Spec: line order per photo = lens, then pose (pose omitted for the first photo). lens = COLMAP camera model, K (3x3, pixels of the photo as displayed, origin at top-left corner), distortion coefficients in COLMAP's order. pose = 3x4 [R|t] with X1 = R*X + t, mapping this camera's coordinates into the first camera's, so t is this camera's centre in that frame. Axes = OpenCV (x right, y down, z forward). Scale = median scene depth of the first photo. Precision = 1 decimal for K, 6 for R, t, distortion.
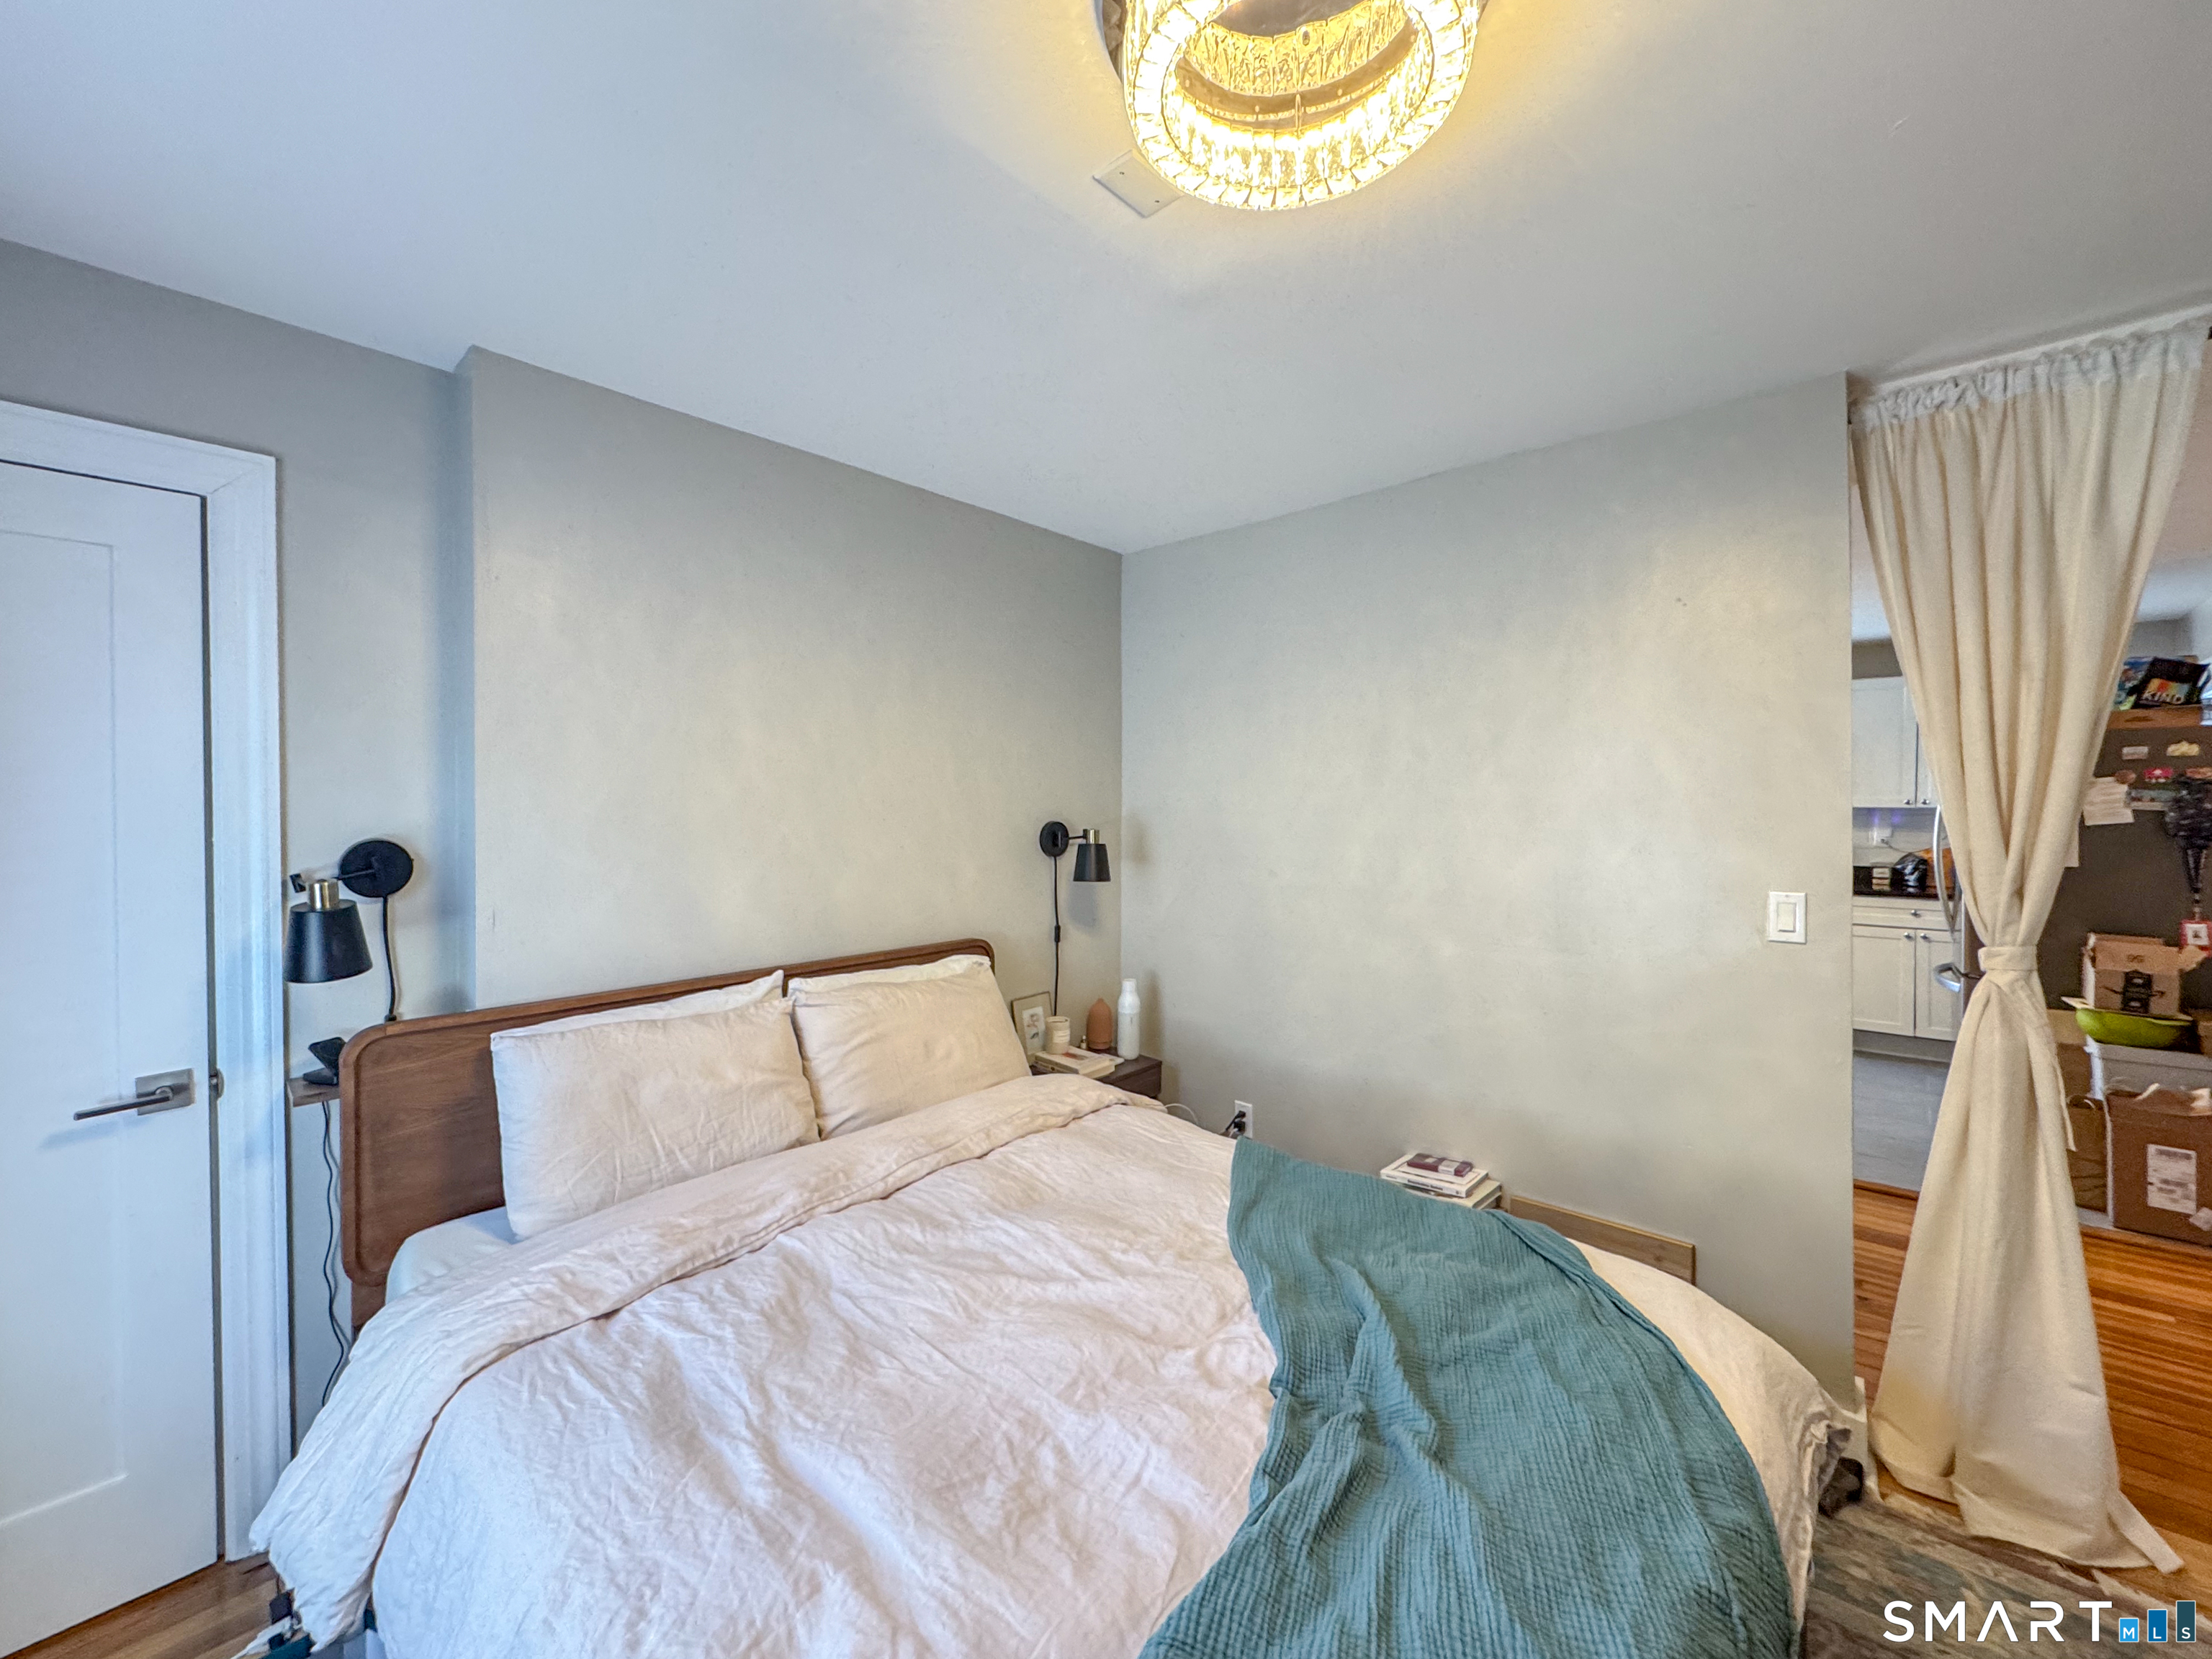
lens RADIAL K [[931.2, 0, 1081.0], [0, 931.2, 828.3], [0, 0, 1]] dist [0.000437, -0.000010]
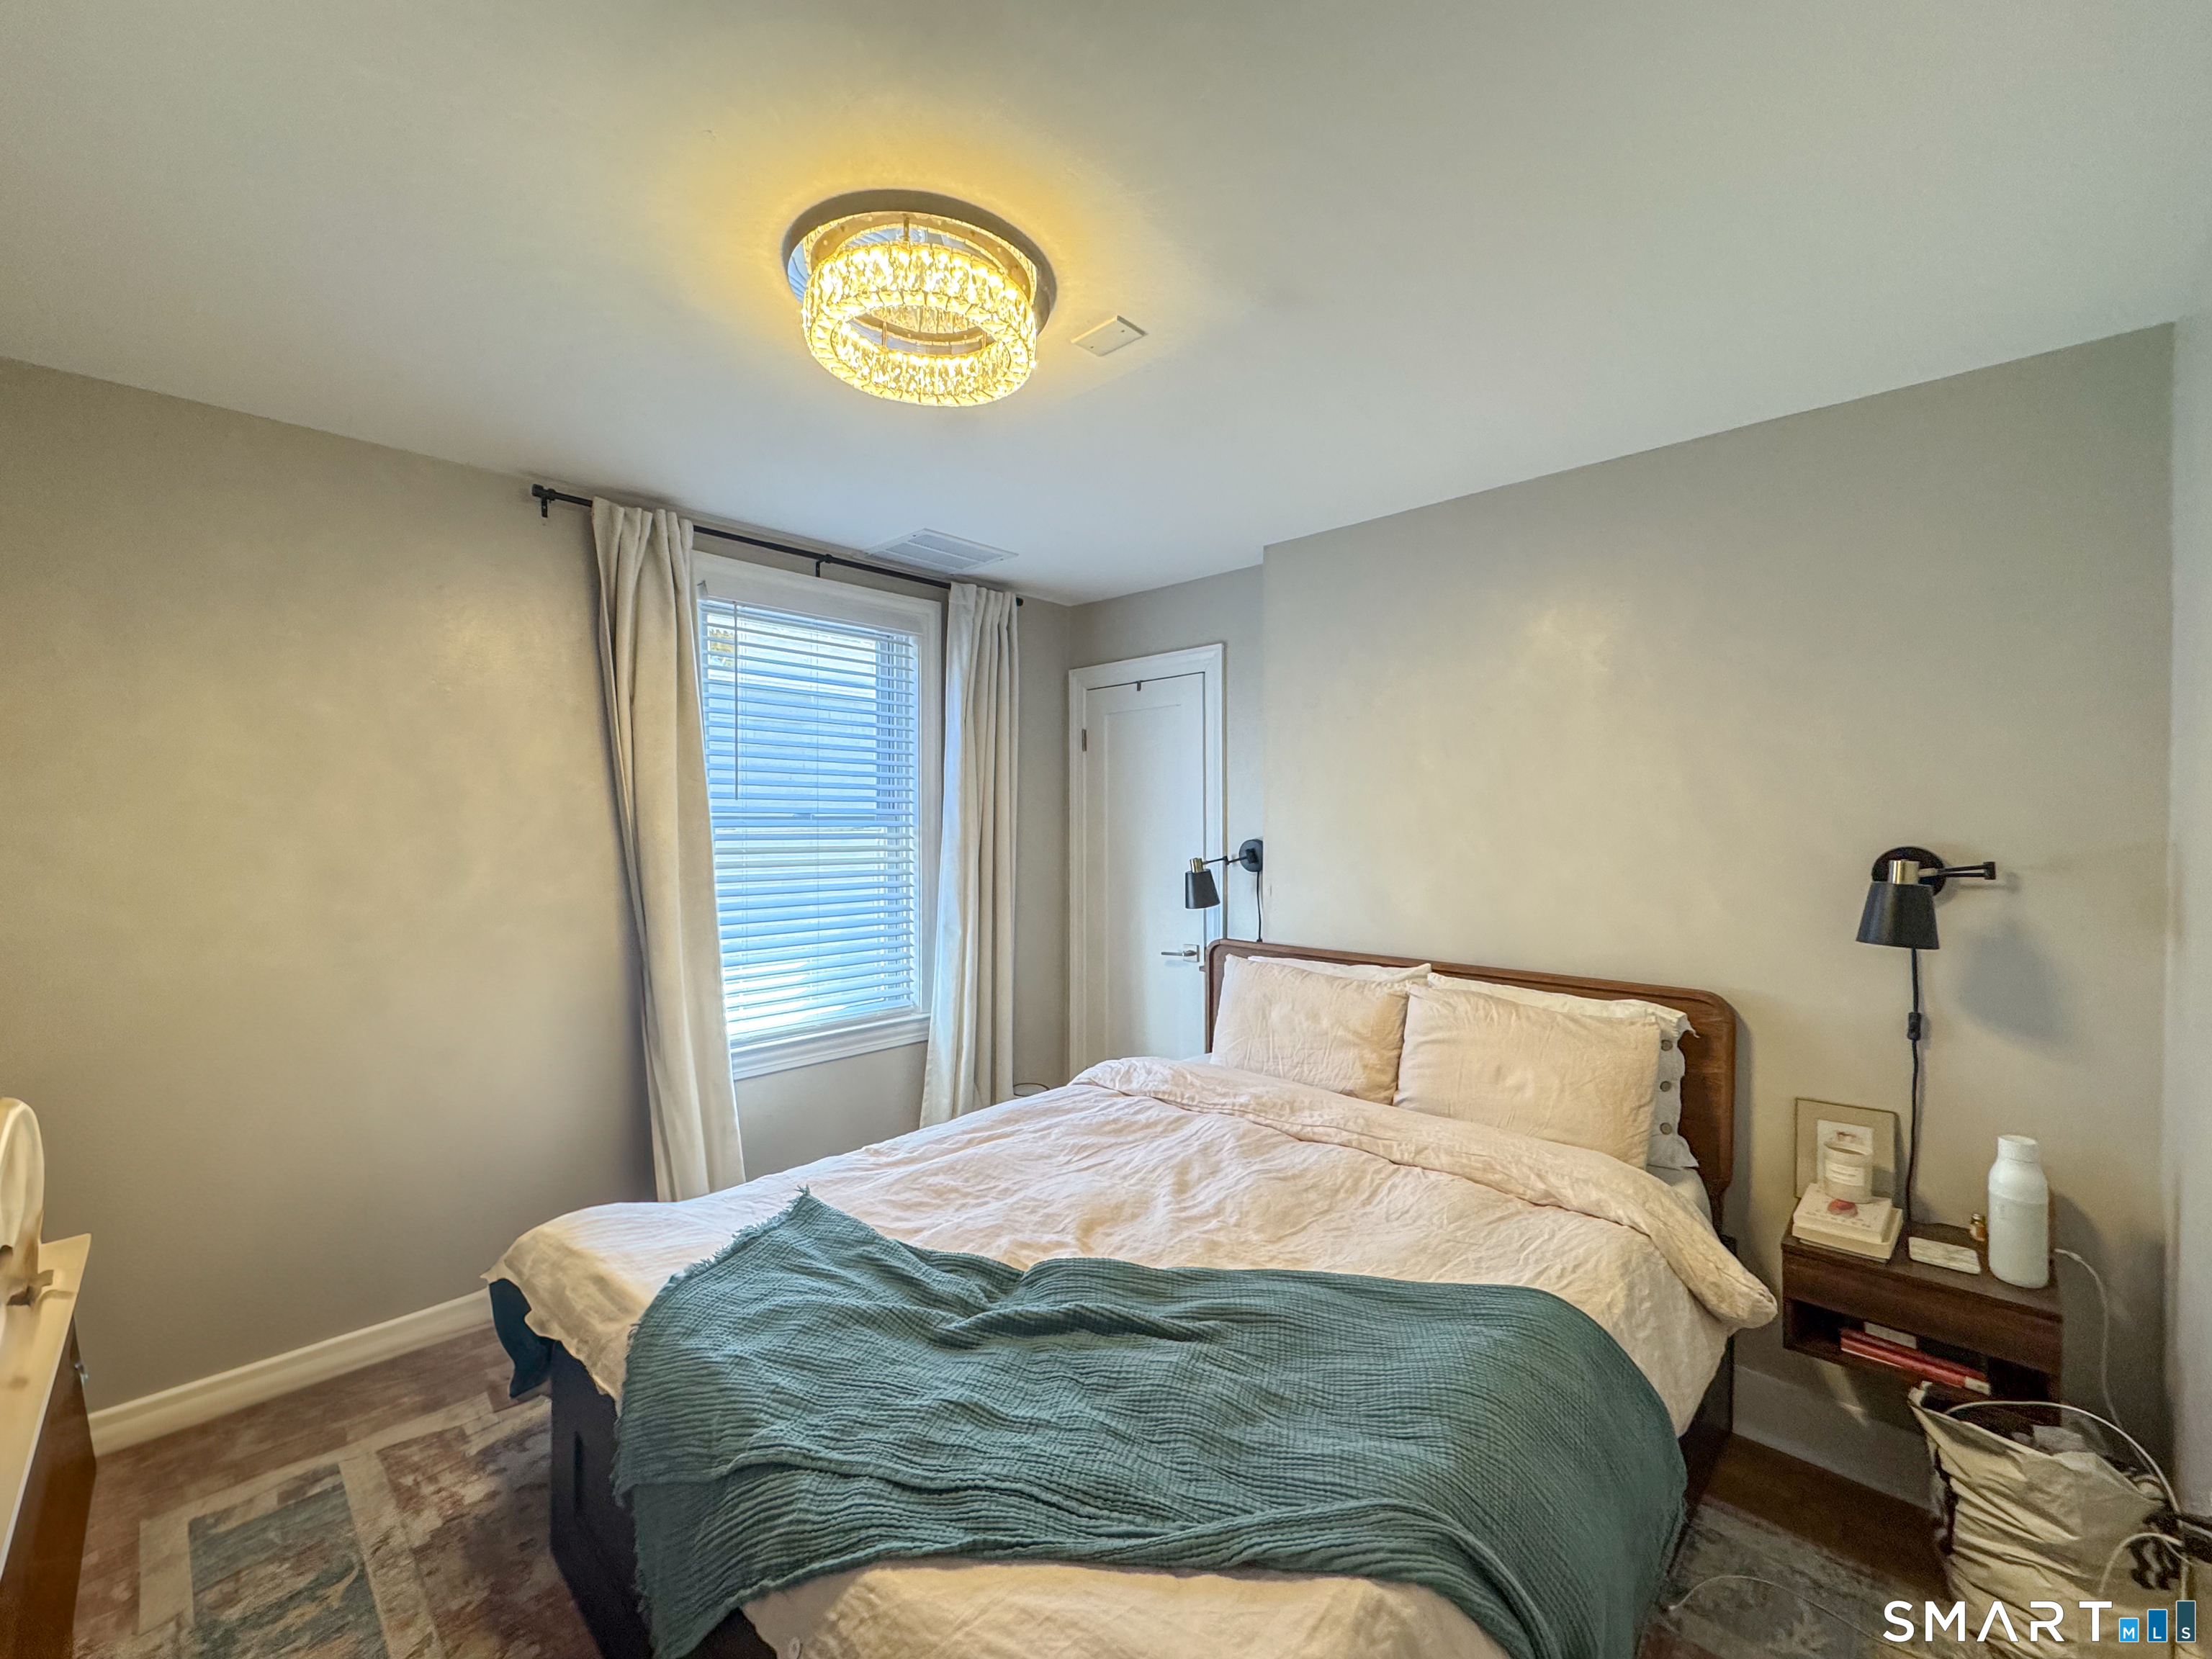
lens RADIAL K [[892.1, 0, 1100.3], [0, 892.1, 842.3], [0, 0, 1]] dist [0.000292, -0.000024]
pose [[-0.037477, 0.025458, -0.998973, 0.960212], [-0.026933, 0.999287, 0.026476, -0.019261], [0.998934, 0.027897, -0.036765, 0.765205]]
